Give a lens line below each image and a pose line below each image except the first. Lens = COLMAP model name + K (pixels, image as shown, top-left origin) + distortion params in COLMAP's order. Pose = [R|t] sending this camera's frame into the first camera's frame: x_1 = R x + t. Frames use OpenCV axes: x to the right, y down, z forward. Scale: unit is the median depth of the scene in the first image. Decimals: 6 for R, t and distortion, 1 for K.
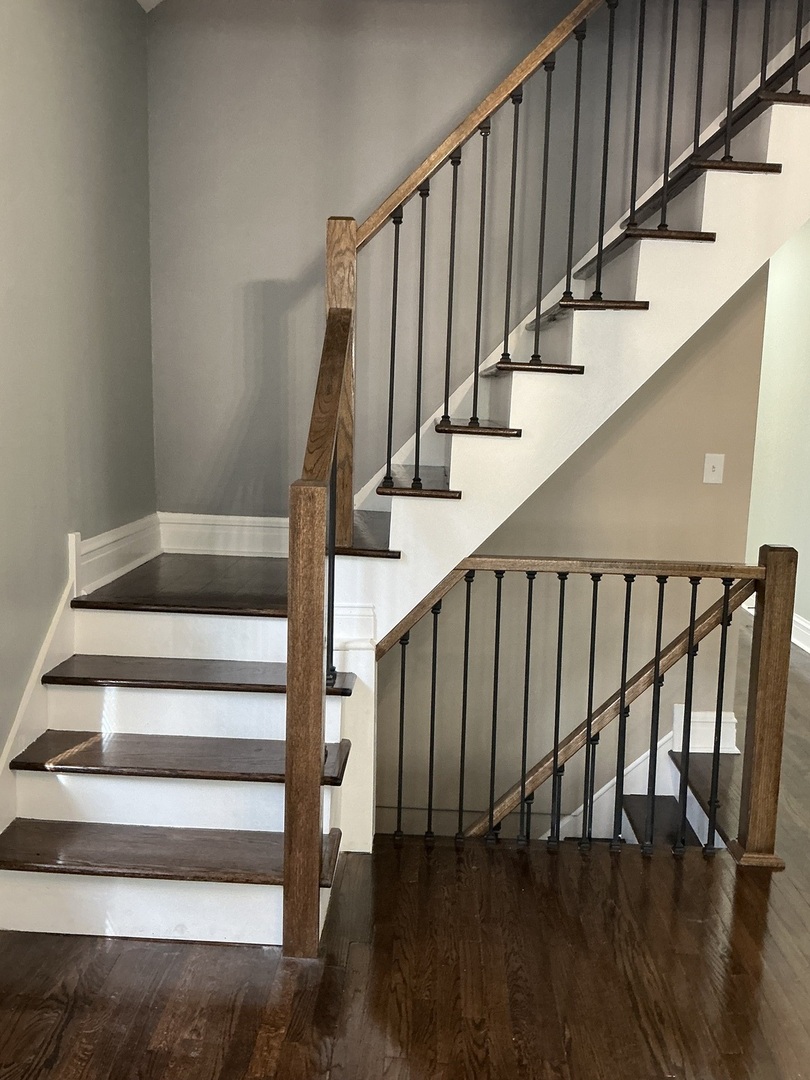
lens RADIAL K [[951.4, 0, 402.6], [0, 951.4, 543.3], [0, 0, 1]] dist [0.080060, 0.002627]
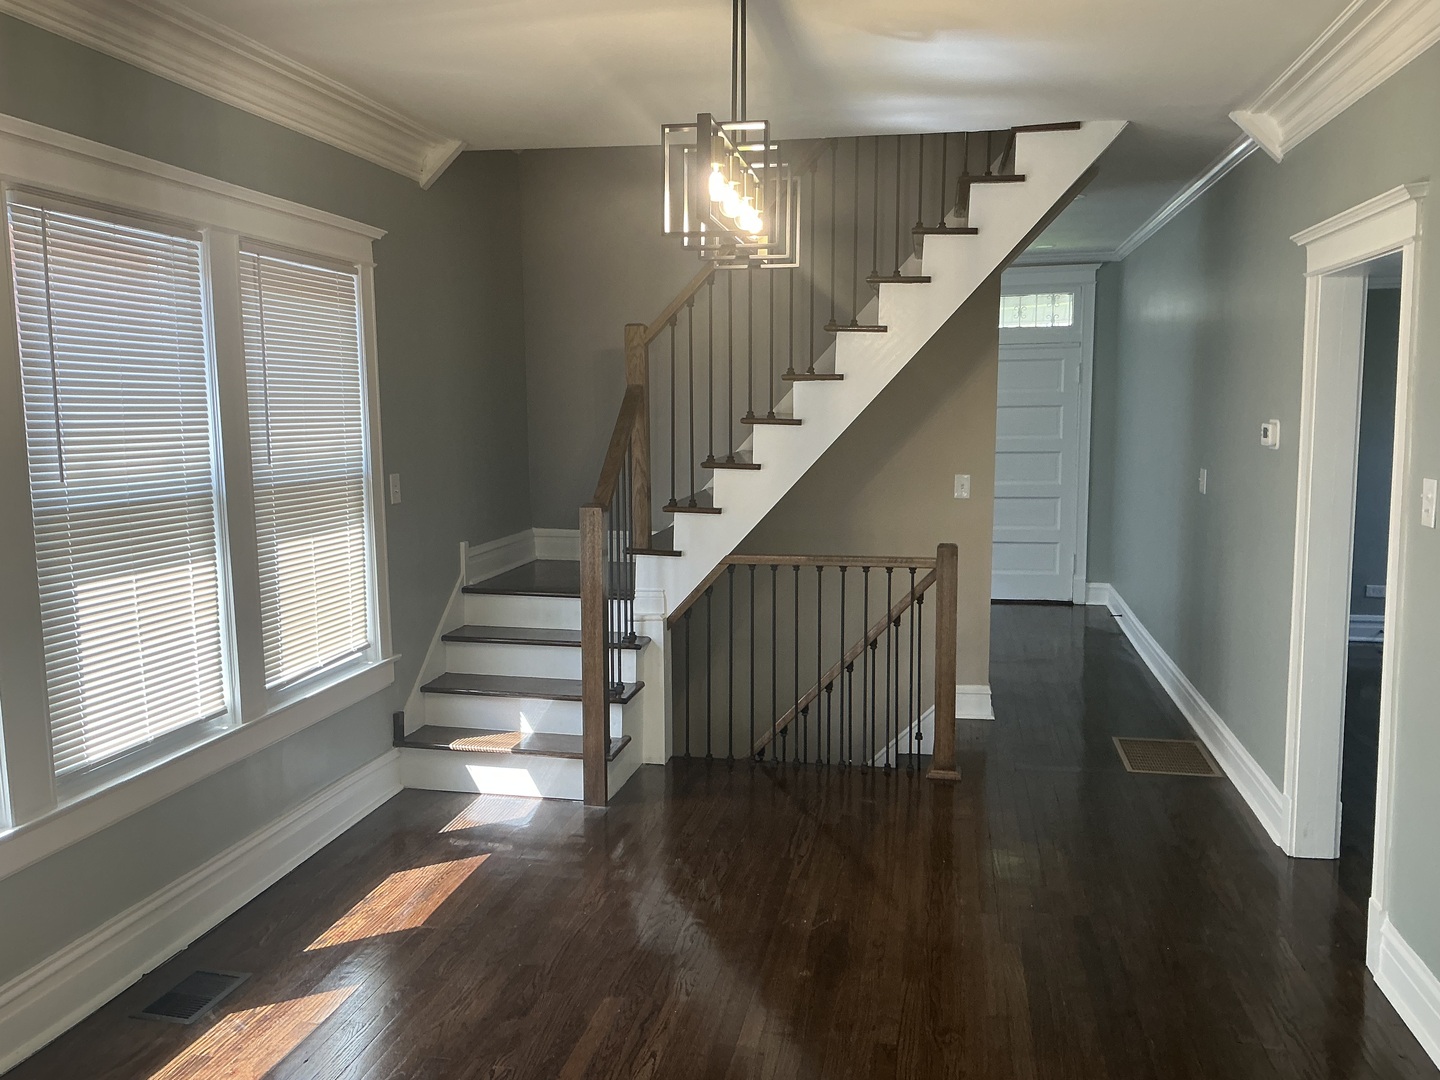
lens RADIAL K [[1170.7, 0, 722.3], [0, 1170.7, 536.6], [0, 0, 1]] dist [0.007205, 0.000224]
pose [[0.988572, -0.011792, -0.150286, 0.321598], [0.007432, 0.999536, -0.029539, 0.038922], [0.150565, 0.028085, 0.988201, -0.714033]]
